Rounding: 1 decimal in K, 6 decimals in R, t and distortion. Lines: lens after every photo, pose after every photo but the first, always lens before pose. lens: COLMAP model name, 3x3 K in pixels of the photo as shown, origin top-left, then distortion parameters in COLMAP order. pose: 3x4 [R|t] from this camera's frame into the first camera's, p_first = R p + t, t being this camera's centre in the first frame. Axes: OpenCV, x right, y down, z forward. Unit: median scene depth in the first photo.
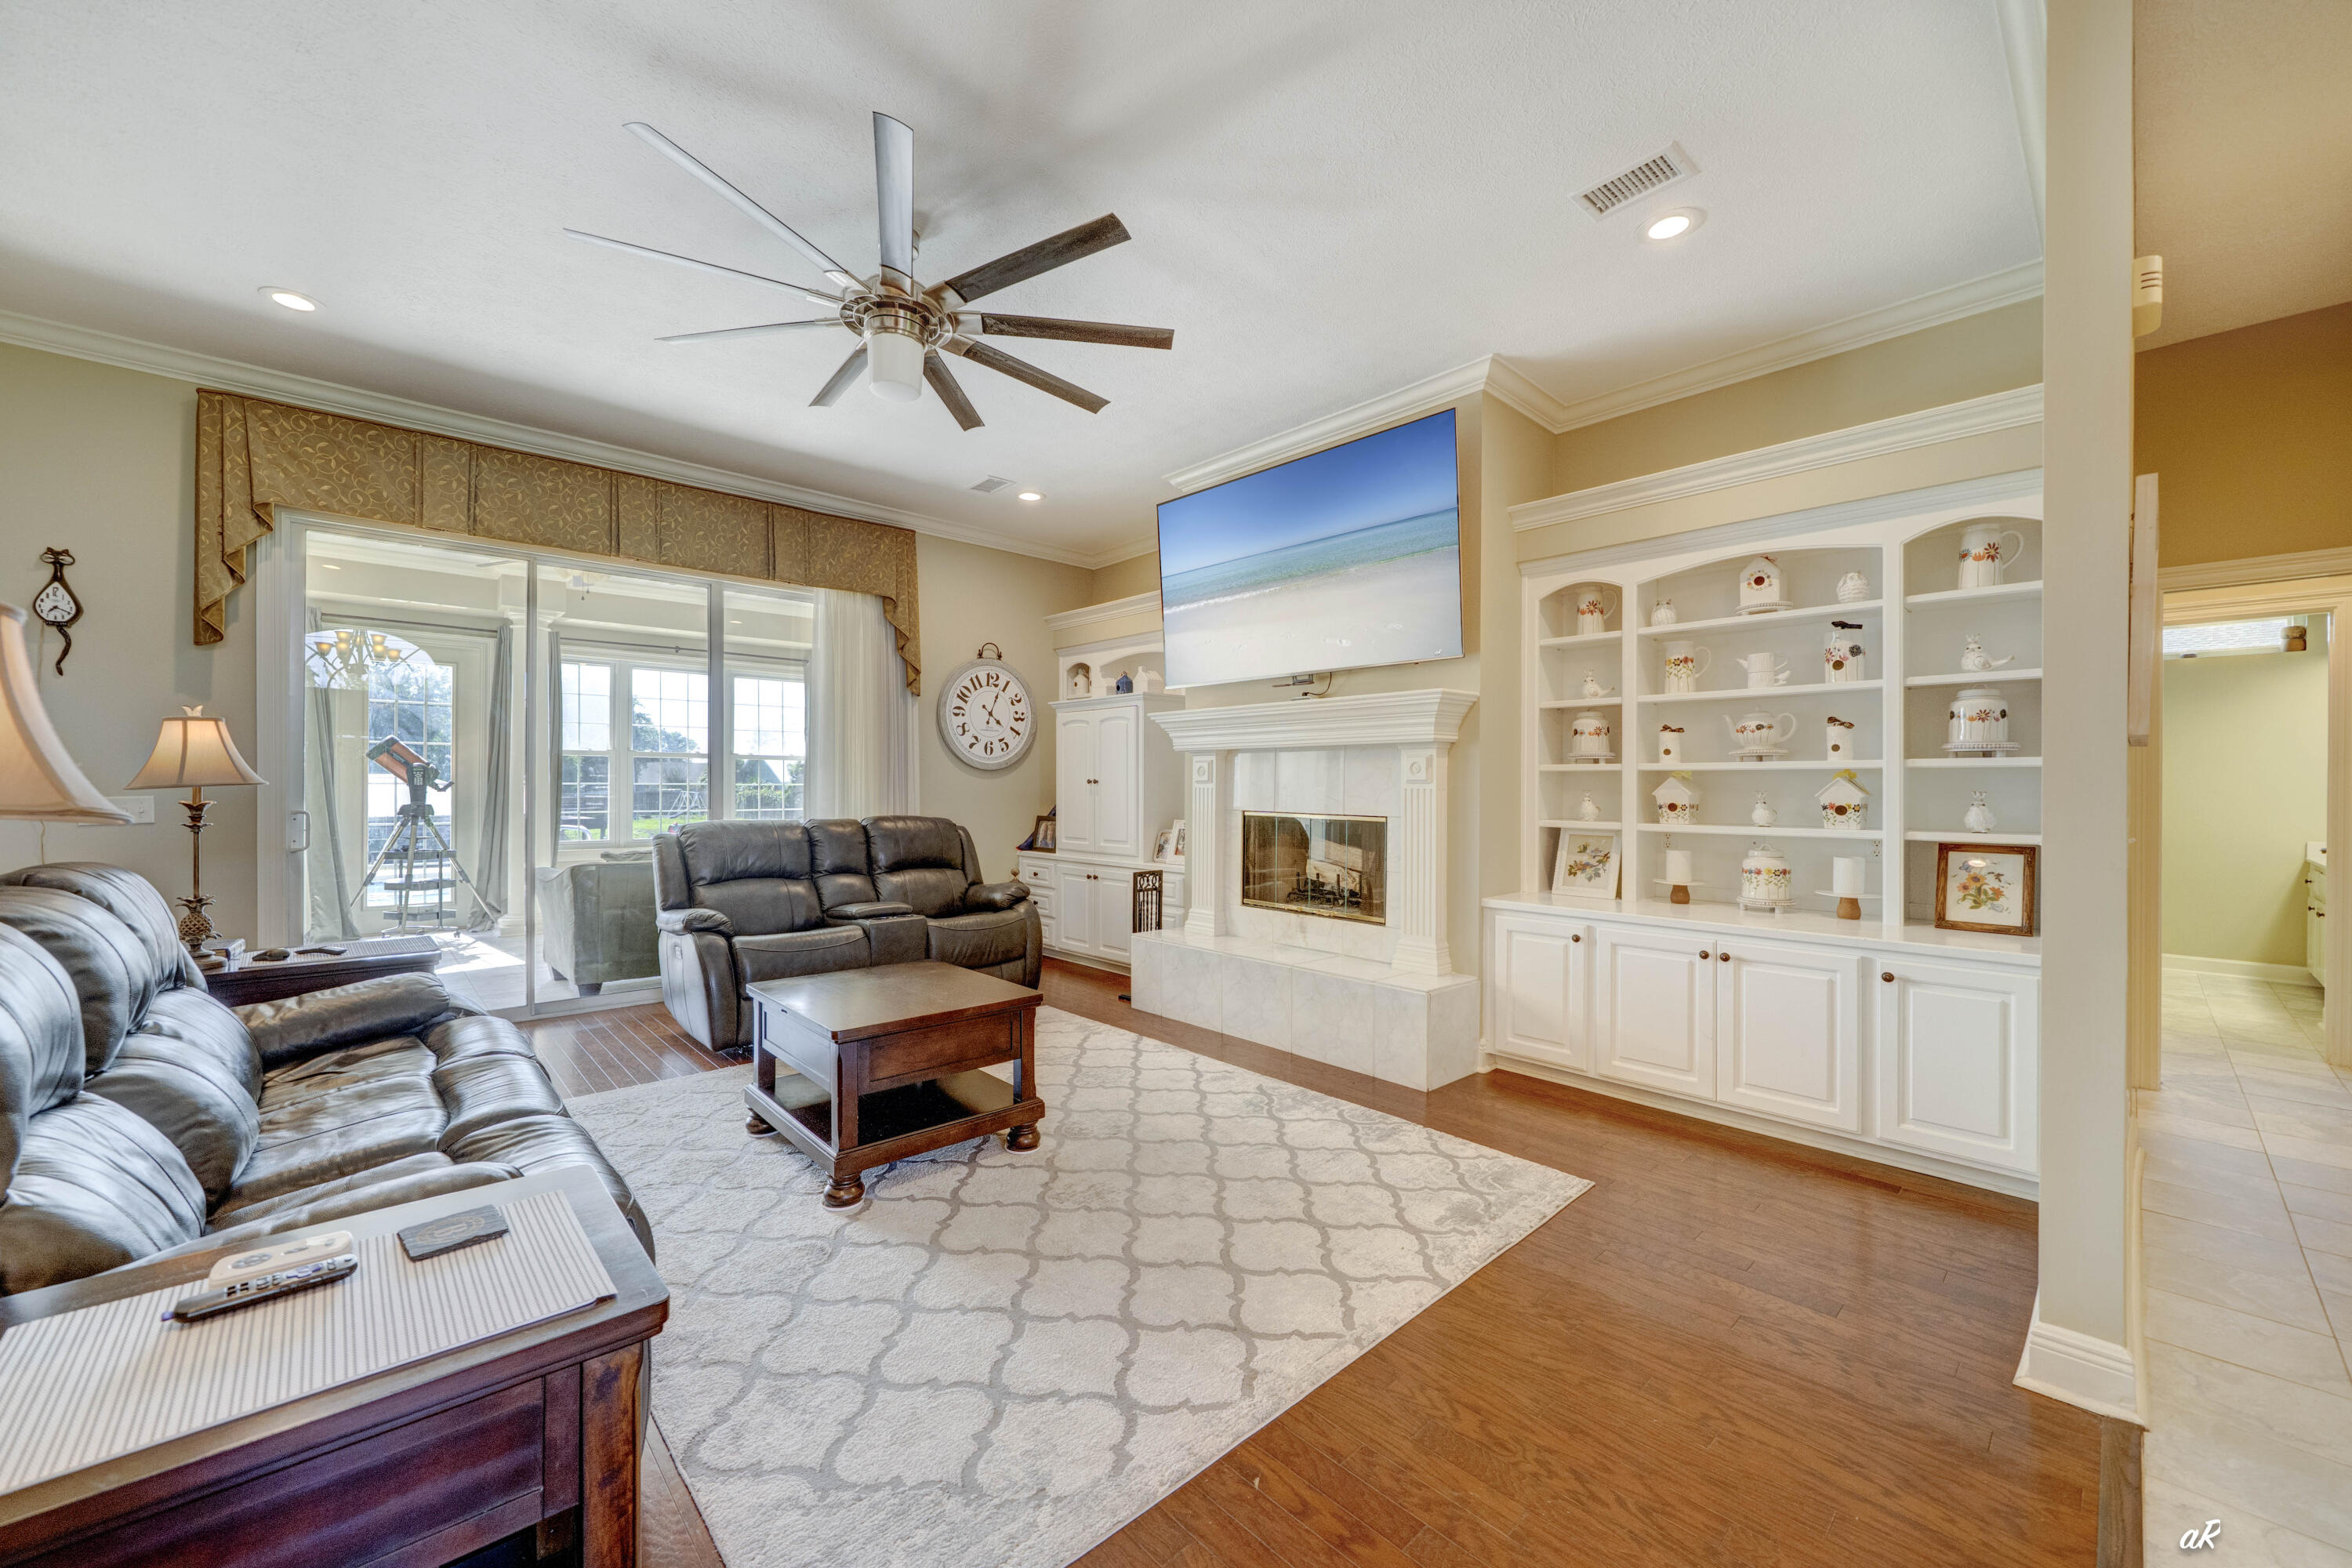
lens RADIAL K [[909.0, 0, 1161.3], [0, 909.0, 791.8], [0, 0, 1]] dist [0.001083, -0.000025]
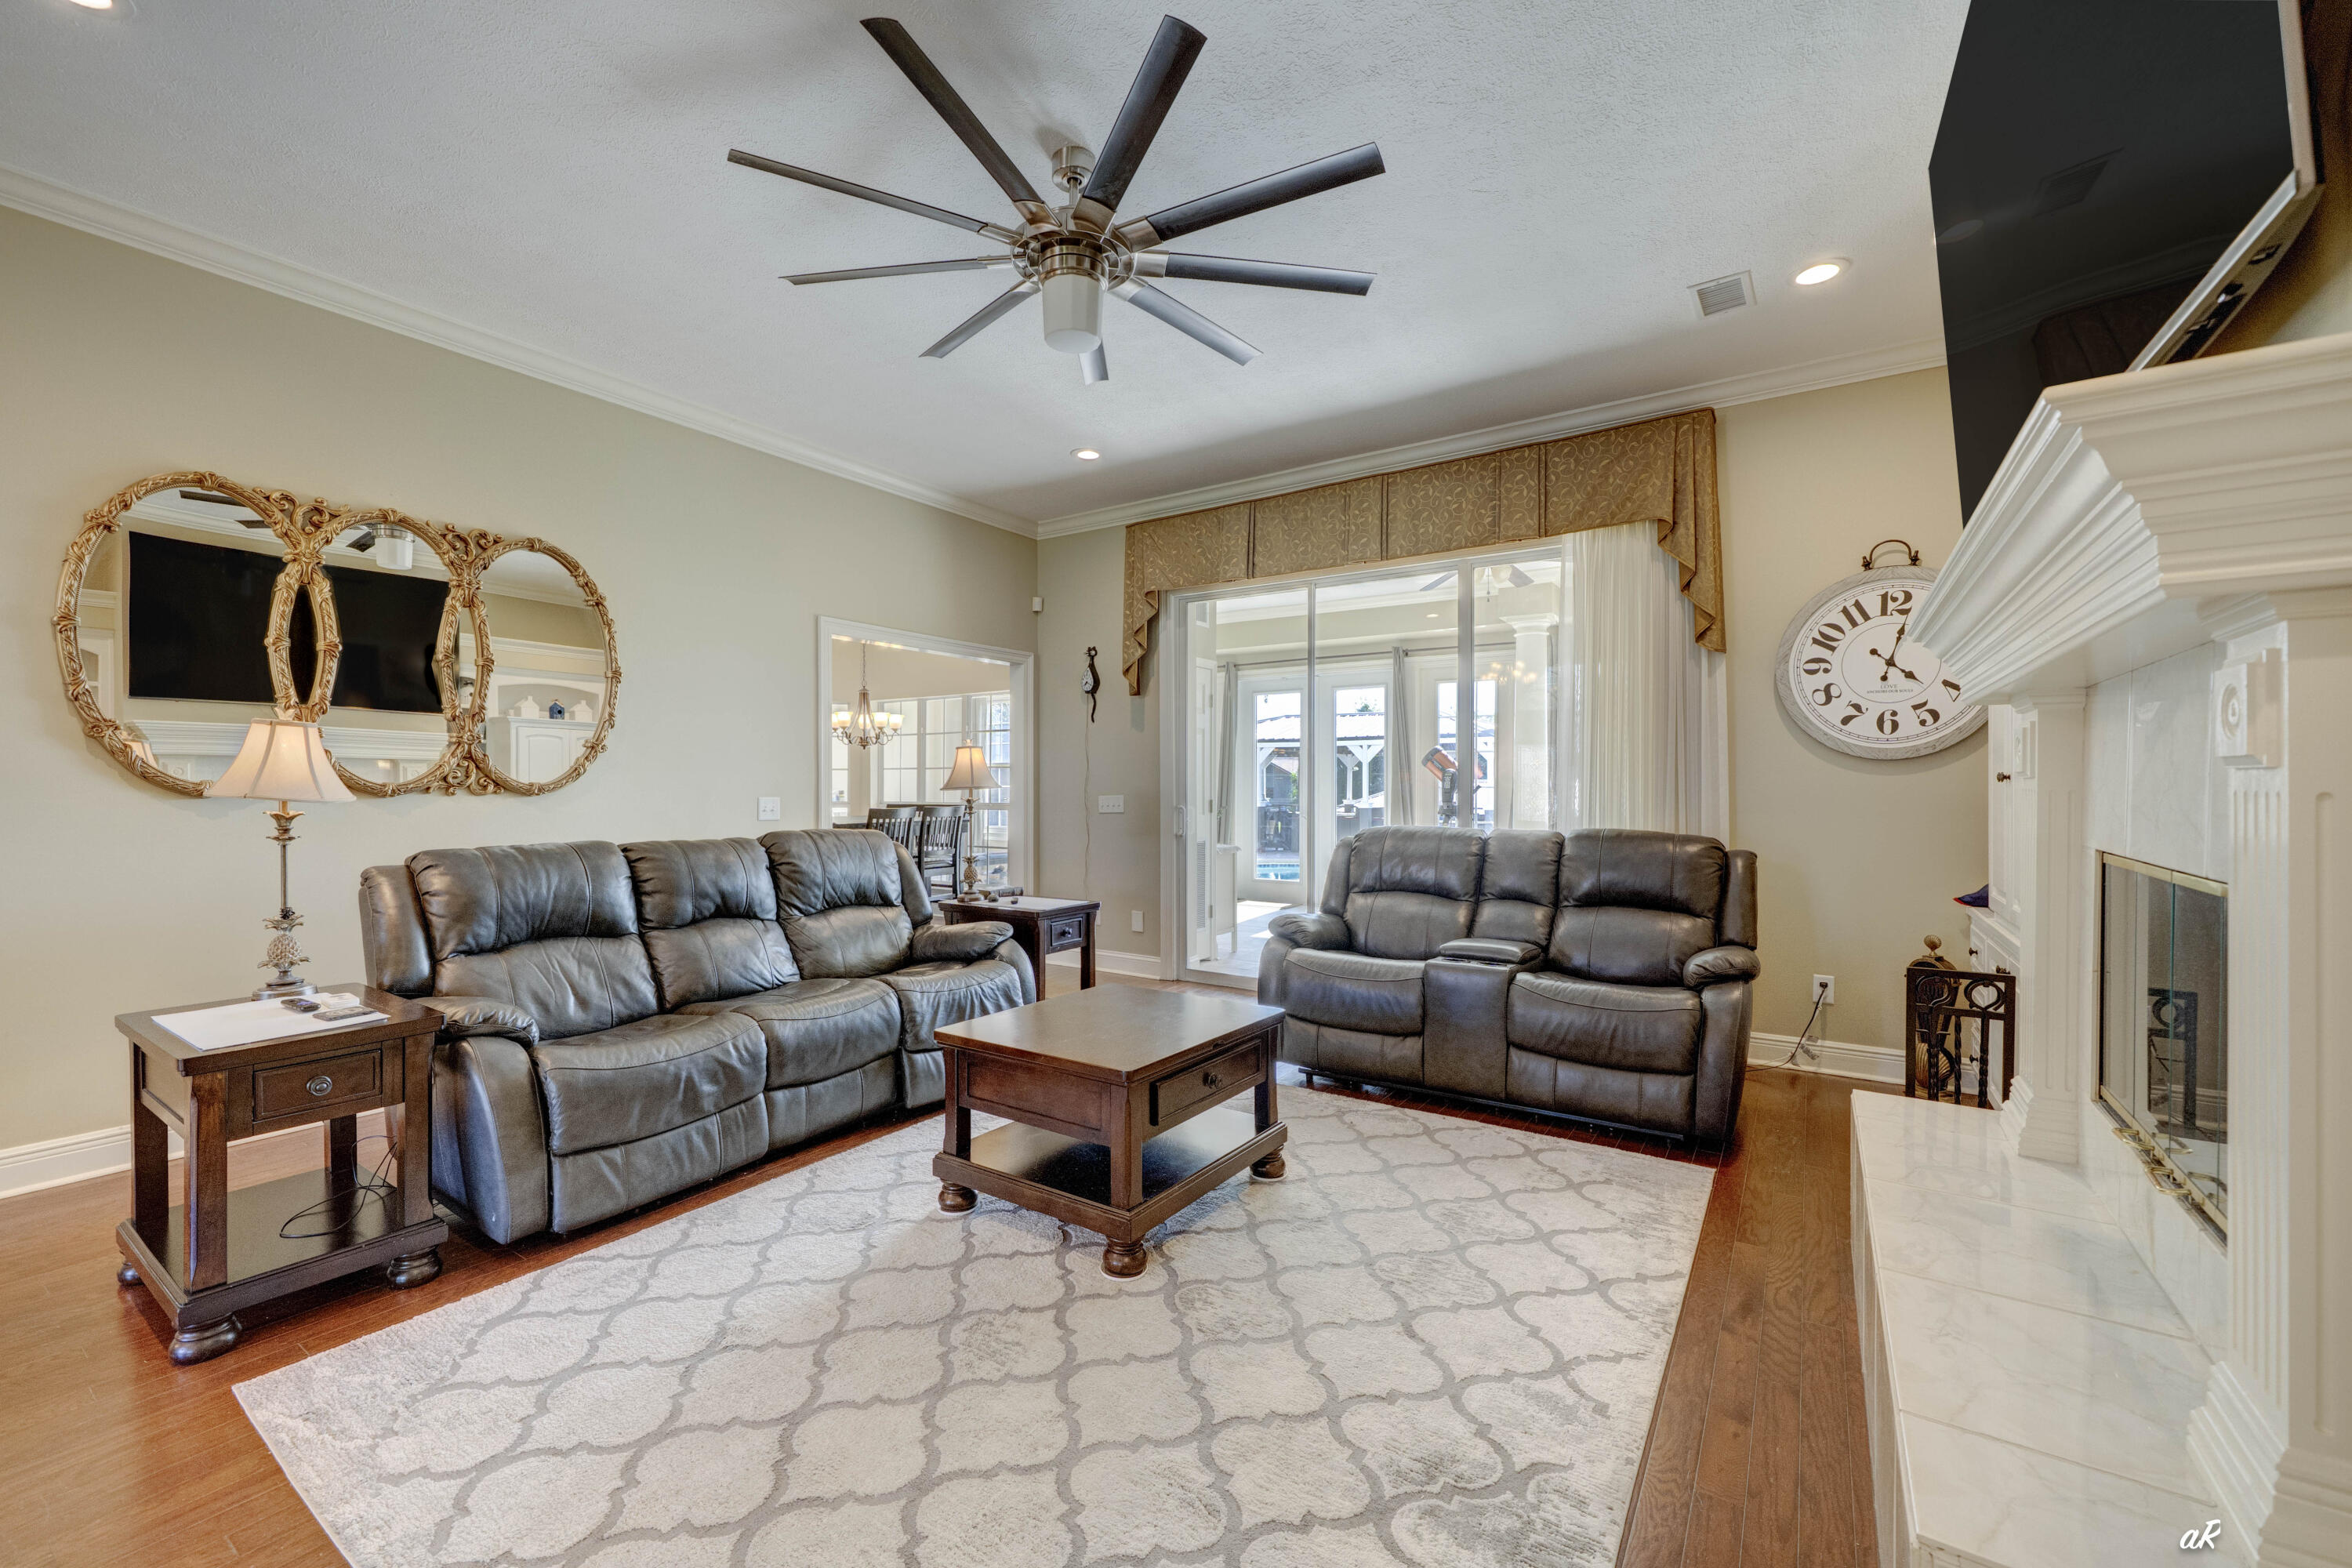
lens RADIAL K [[965.9, 0, 1182.2], [0, 965.9, 791.0], [0, 0, 1]] dist [-0.000962, -0.000312]
pose [[0.227757, 0.000282, -0.973718, 0.396357], [-0.006027, 0.999981, -0.001120, -0.000776], [0.973699, 0.006124, 0.227755, 0.543338]]
